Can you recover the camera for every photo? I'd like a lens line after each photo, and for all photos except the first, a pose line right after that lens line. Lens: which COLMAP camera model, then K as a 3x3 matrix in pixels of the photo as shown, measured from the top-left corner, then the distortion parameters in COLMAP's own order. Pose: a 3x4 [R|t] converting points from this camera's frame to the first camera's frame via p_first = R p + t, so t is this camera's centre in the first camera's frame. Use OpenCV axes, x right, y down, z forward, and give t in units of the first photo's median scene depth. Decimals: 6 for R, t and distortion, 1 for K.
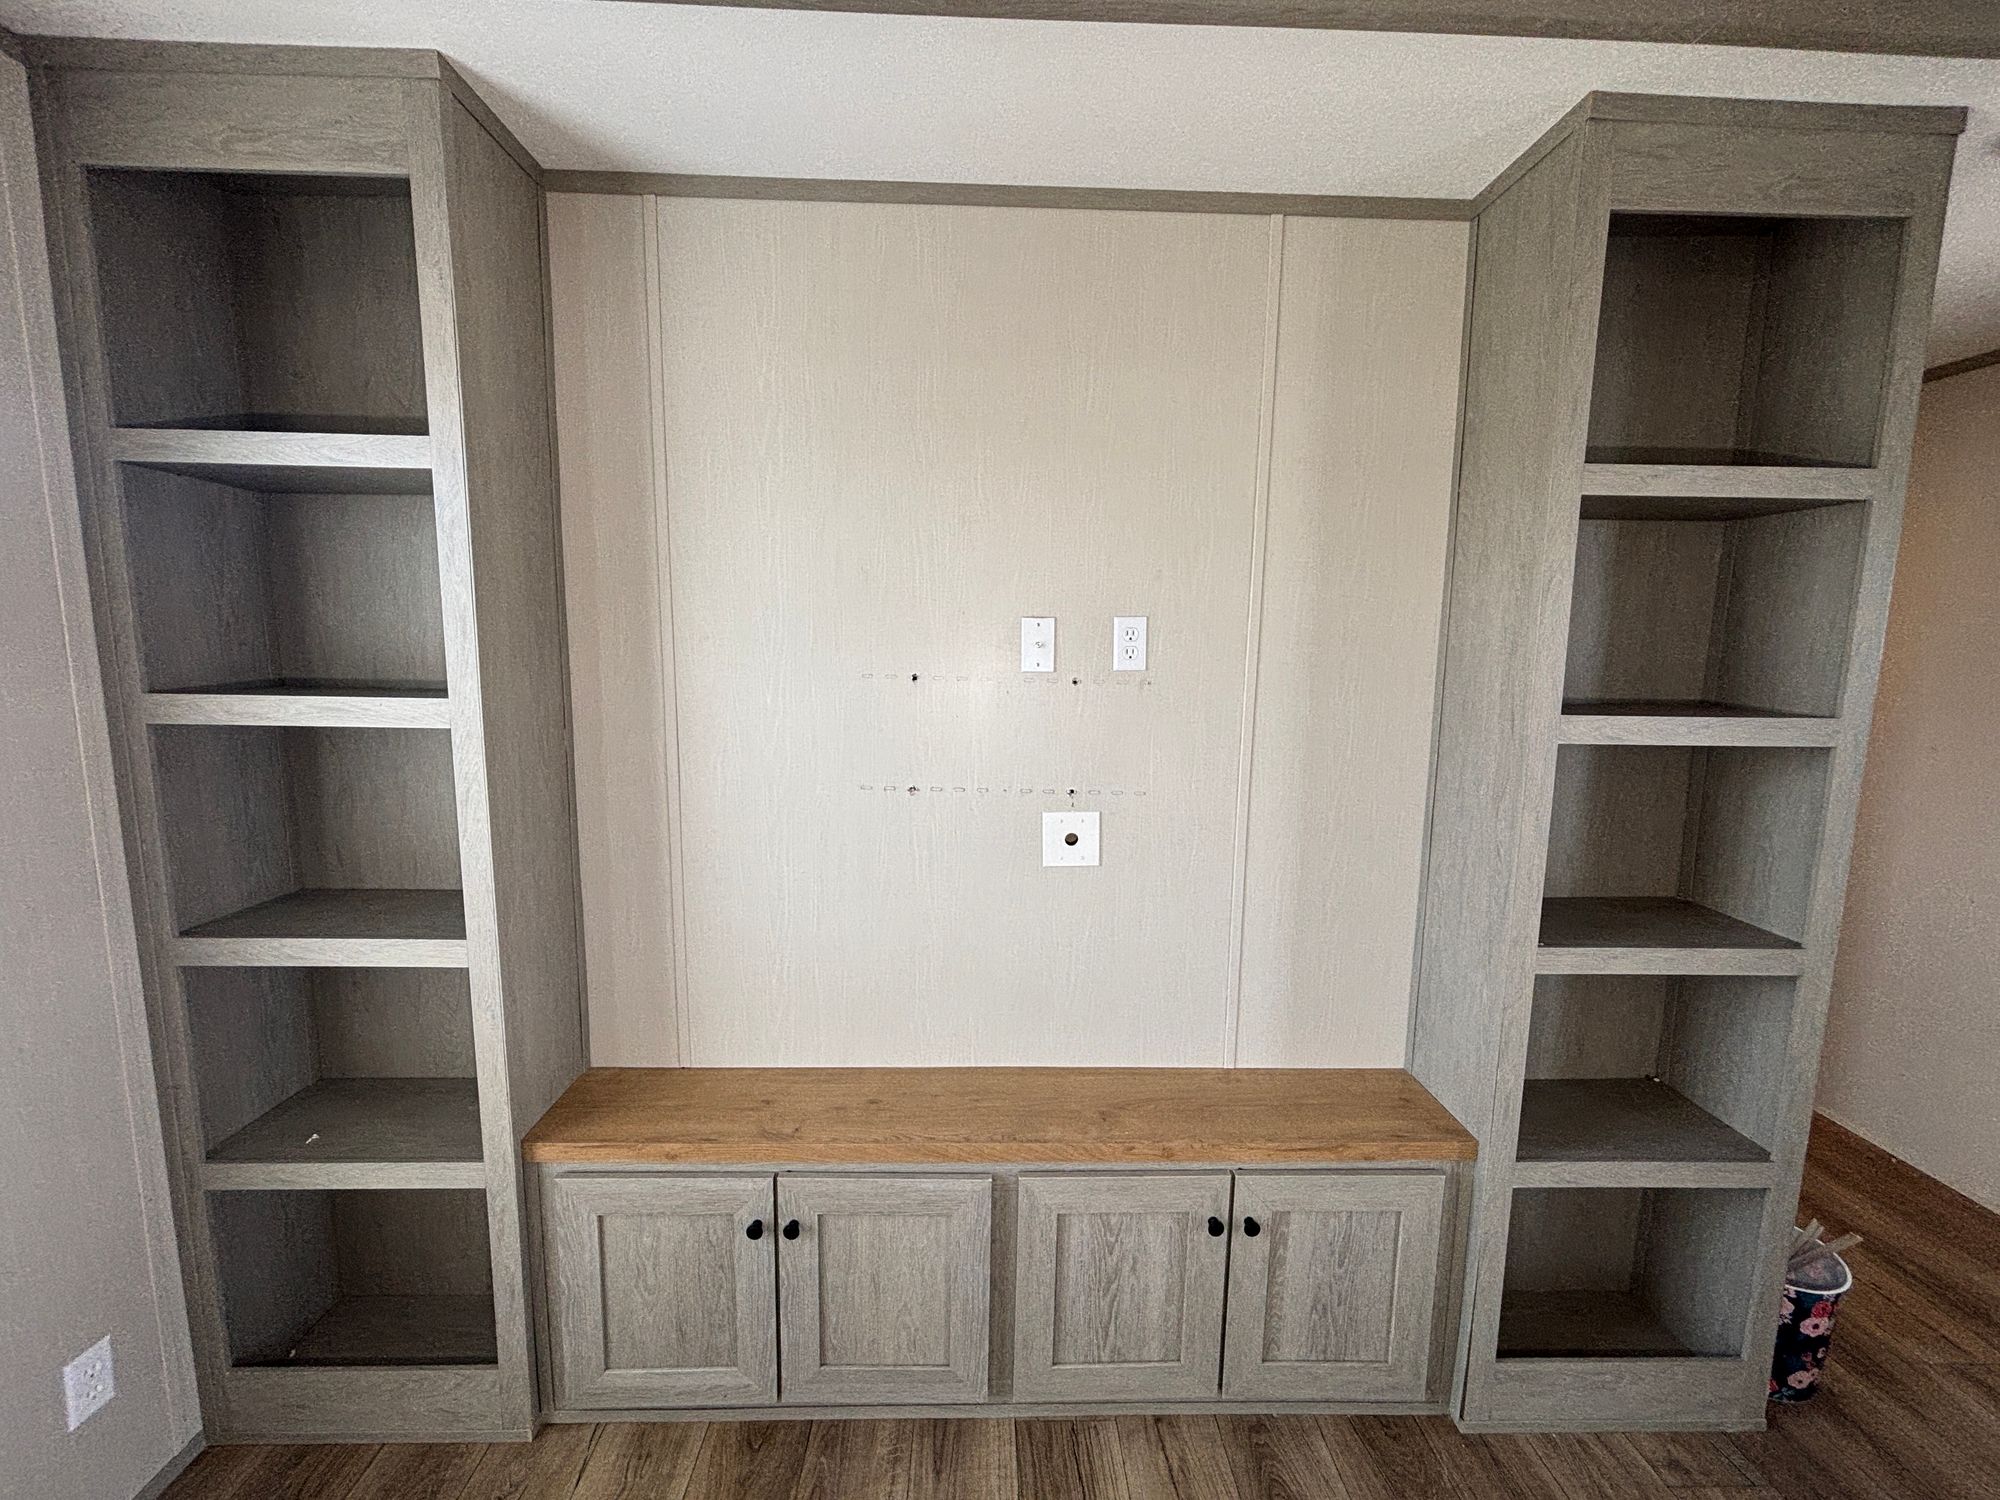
lens RADIAL K [[813.2, 0, 1000.0], [0, 813.2, 750.0], [0, 0, 1]] dist [-0.015654, 0.012013]
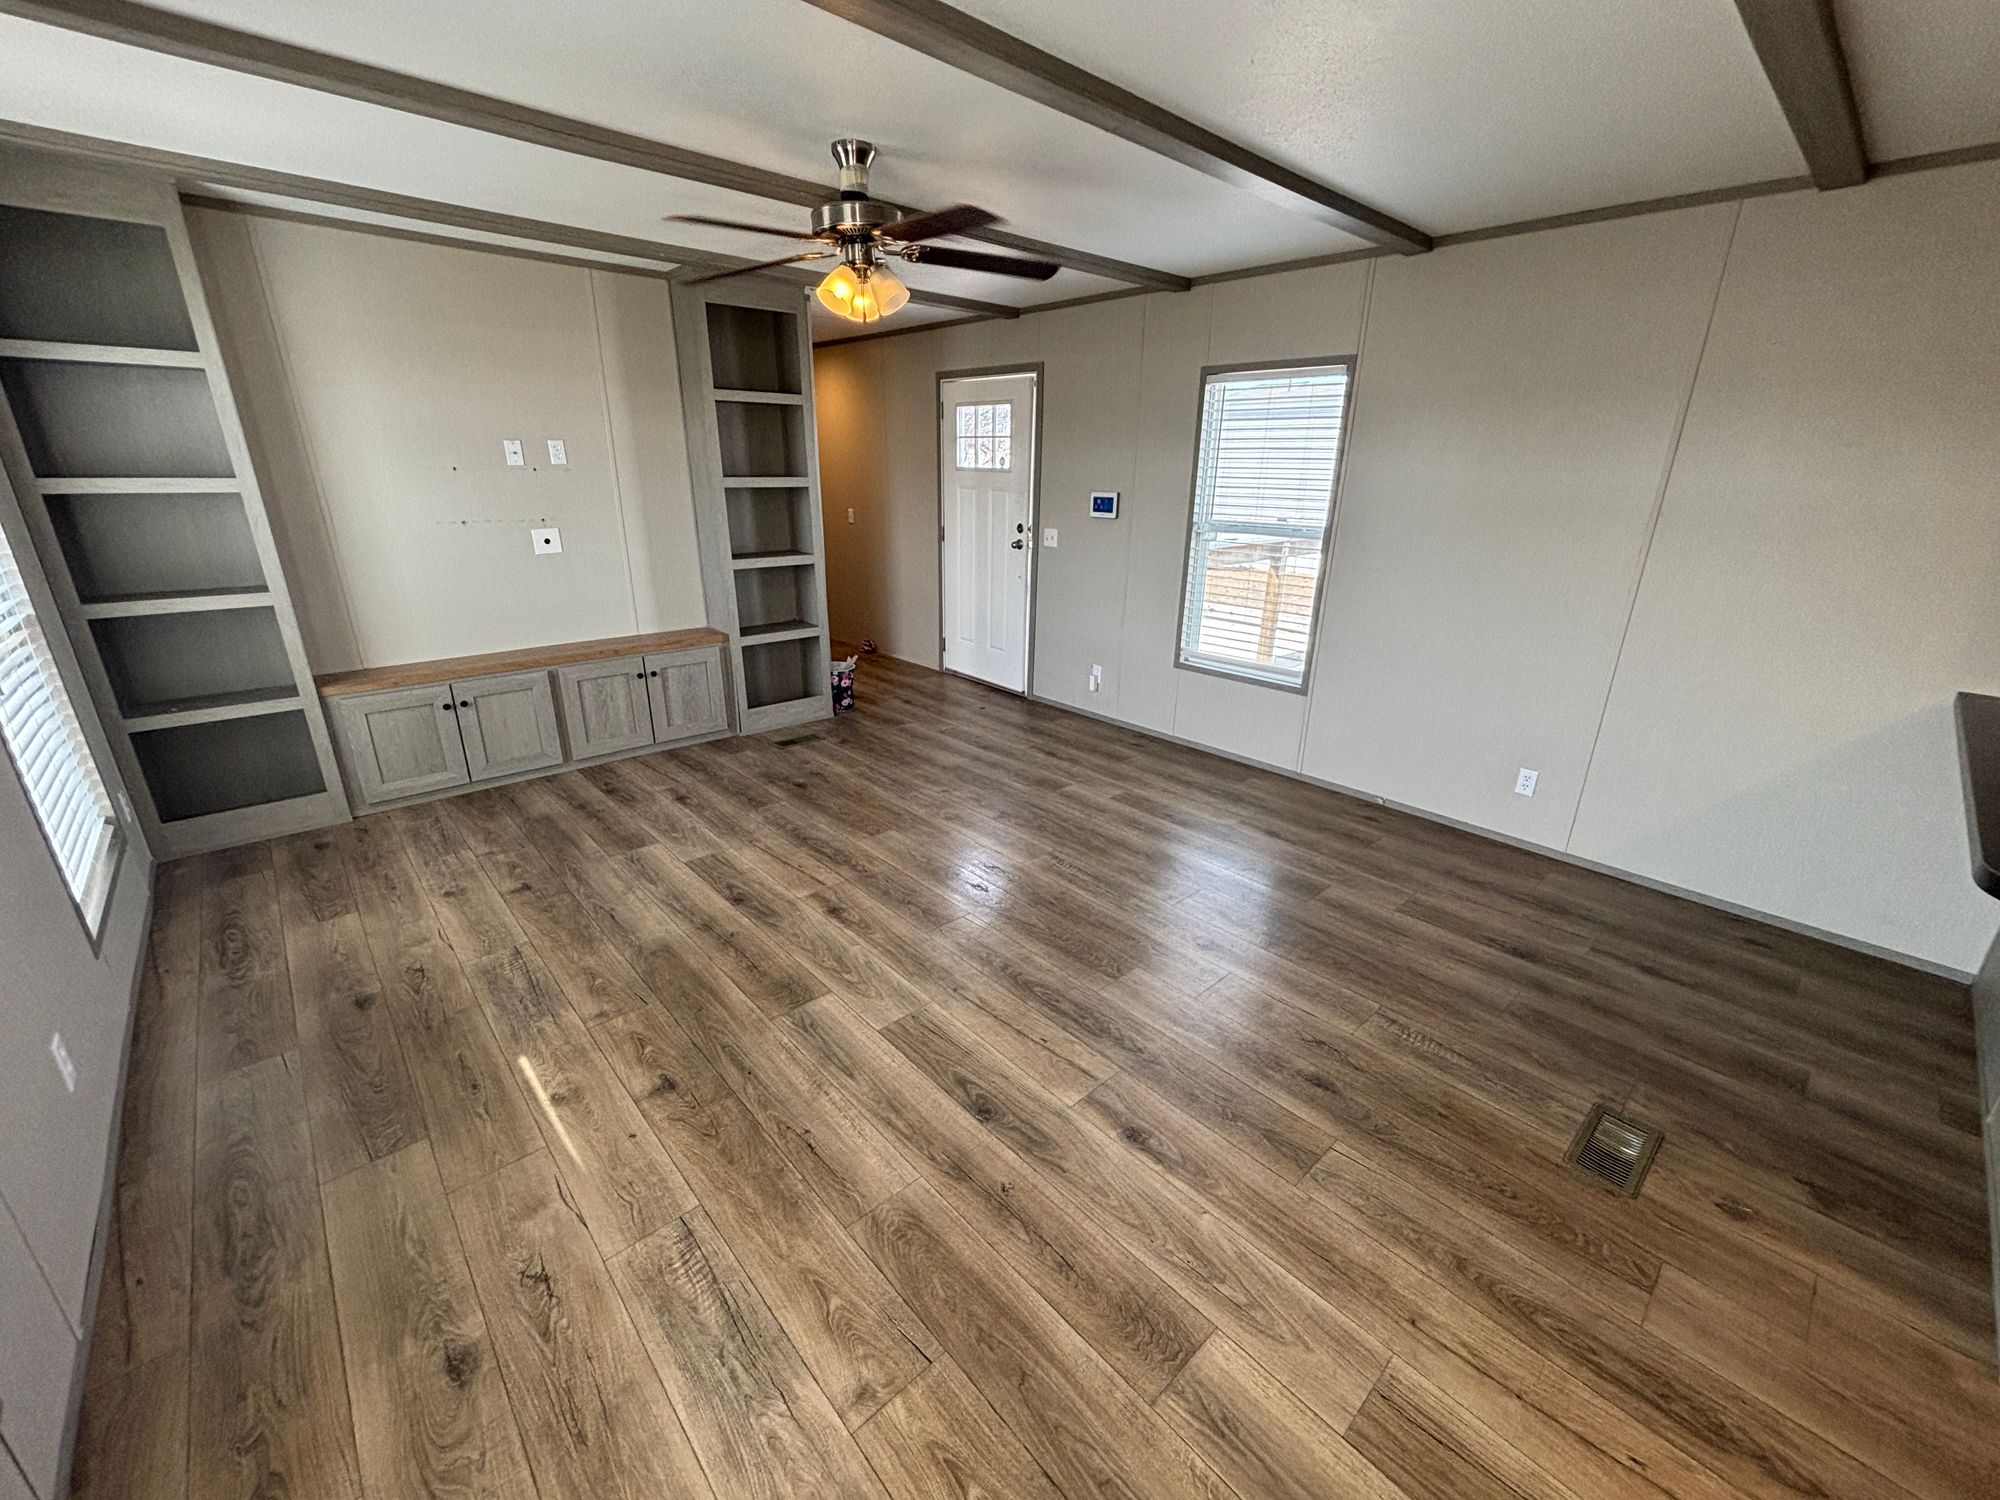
lens RADIAL K [[813.2, 0, 1000.0], [0, 813.2, 750.0], [0, 0, 1]] dist [-0.015654, 0.012013]
pose [[0.759206, -0.224897, 0.610760, -0.539796], [0.083205, 0.964241, 0.251629, 0.238304], [-0.645510, -0.140220, 0.750770, -1.874098]]
